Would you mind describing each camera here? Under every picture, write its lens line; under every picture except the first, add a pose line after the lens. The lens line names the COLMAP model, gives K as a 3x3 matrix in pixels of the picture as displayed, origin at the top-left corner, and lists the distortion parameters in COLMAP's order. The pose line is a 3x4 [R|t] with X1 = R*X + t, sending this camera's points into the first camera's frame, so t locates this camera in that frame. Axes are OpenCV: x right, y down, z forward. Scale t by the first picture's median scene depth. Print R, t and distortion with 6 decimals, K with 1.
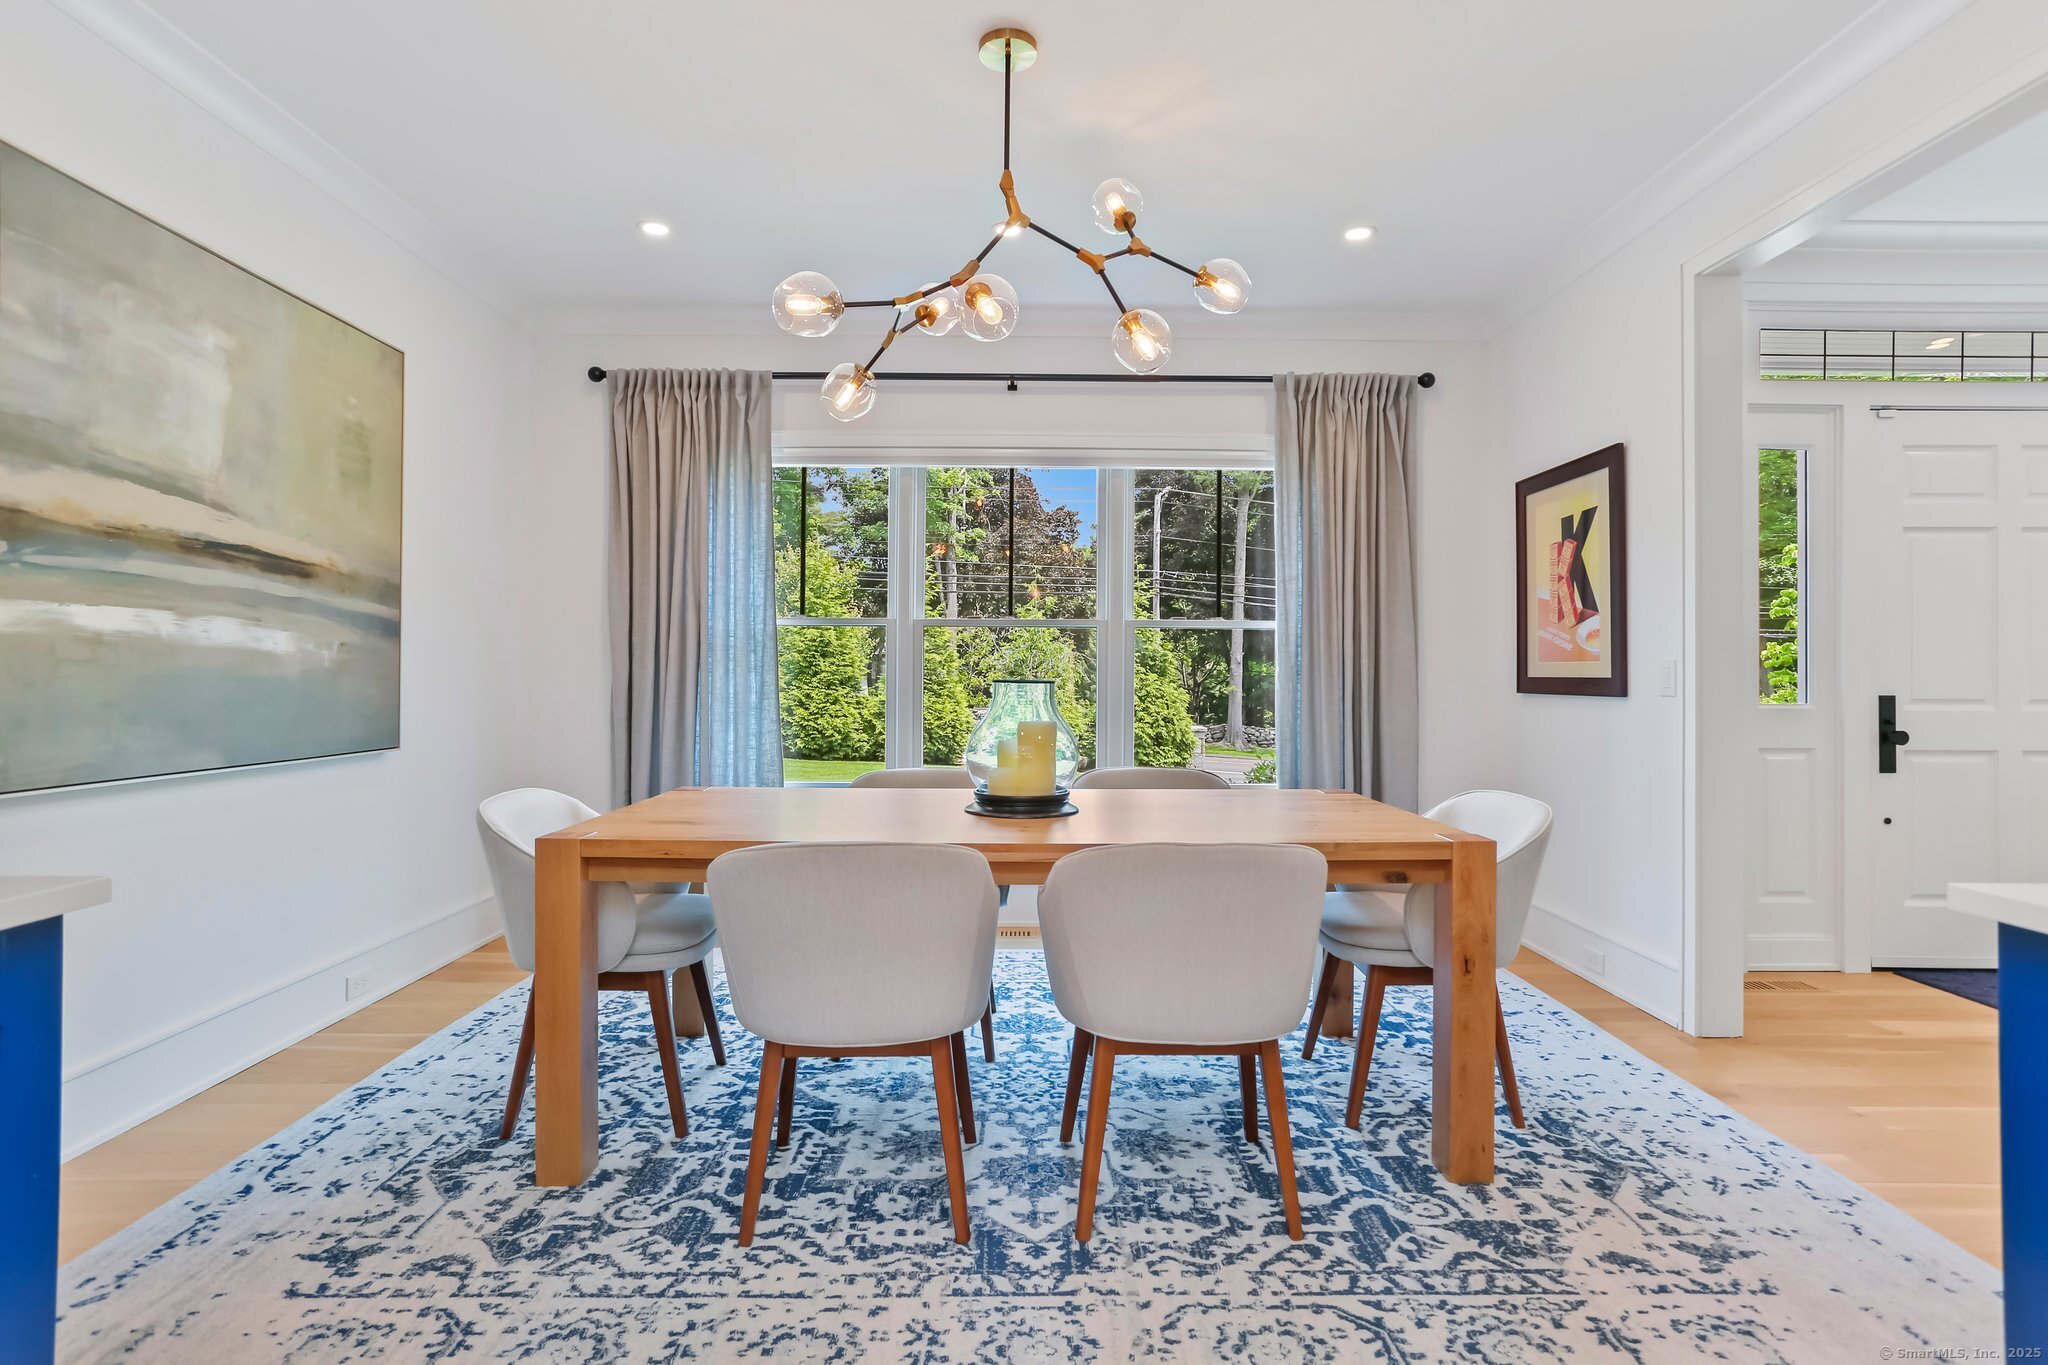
lens RADIAL K [[990.2, 0, 1016.1], [0, 990.2, 678.0], [0, 0, 1]] dist [-0.034815, 0.002328]
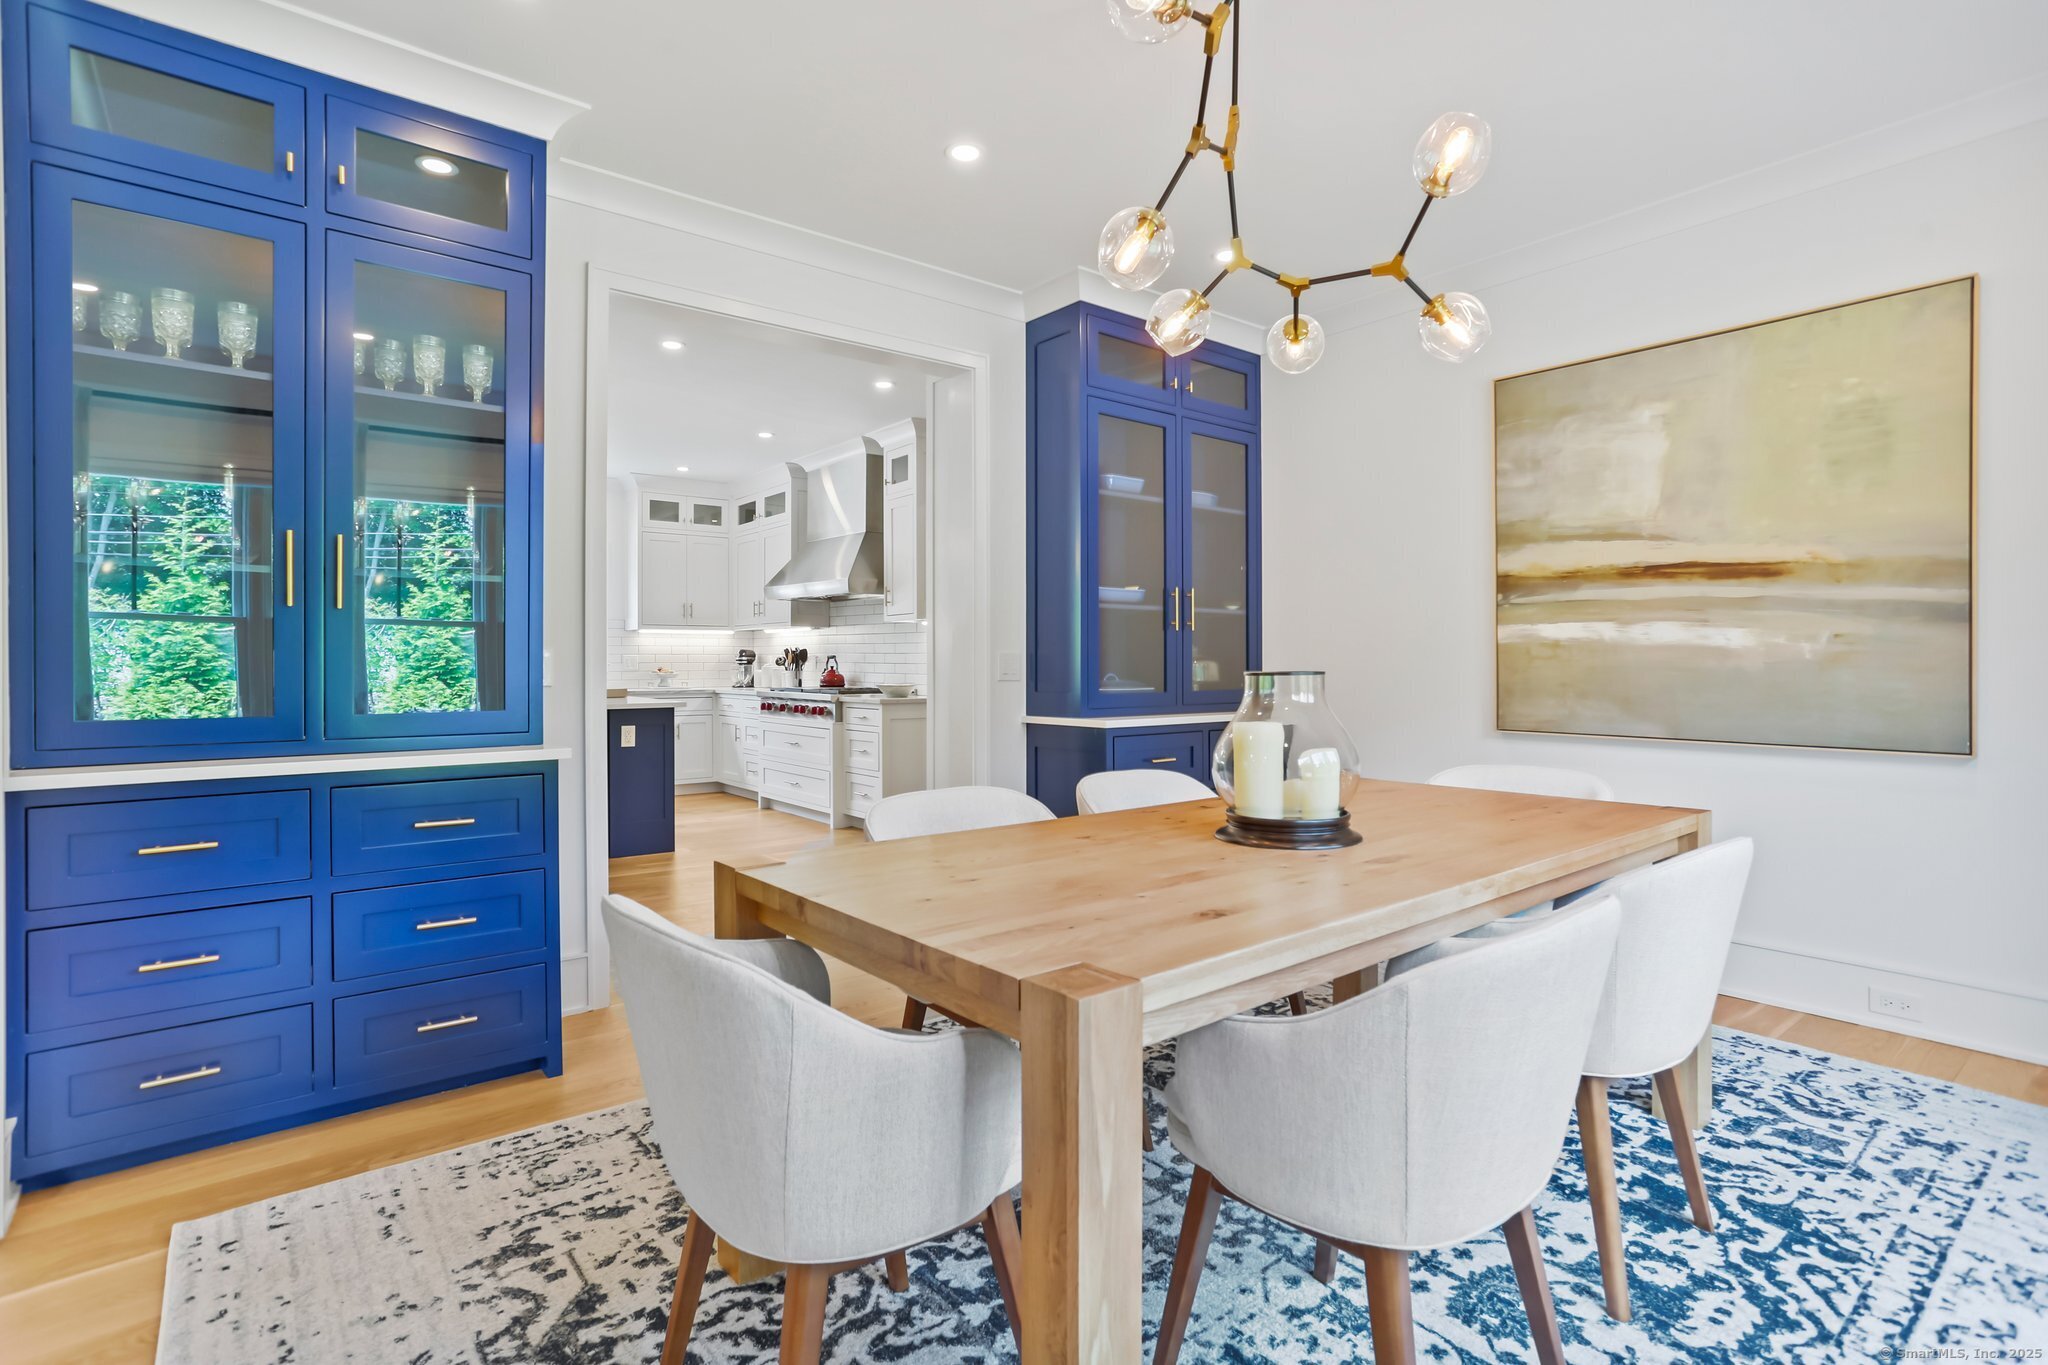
lens RADIAL K [[990.2, 0, 1024.1], [0, 990.2, 670.9], [0, 0, 1]] dist [-0.034815, 0.002328]
pose [[-0.784336, 0.001668, -0.620334, 0.676051], [-0.004443, 0.999956, 0.008305, -0.004293], [0.620320, 0.009270, -0.784294, 1.527459]]
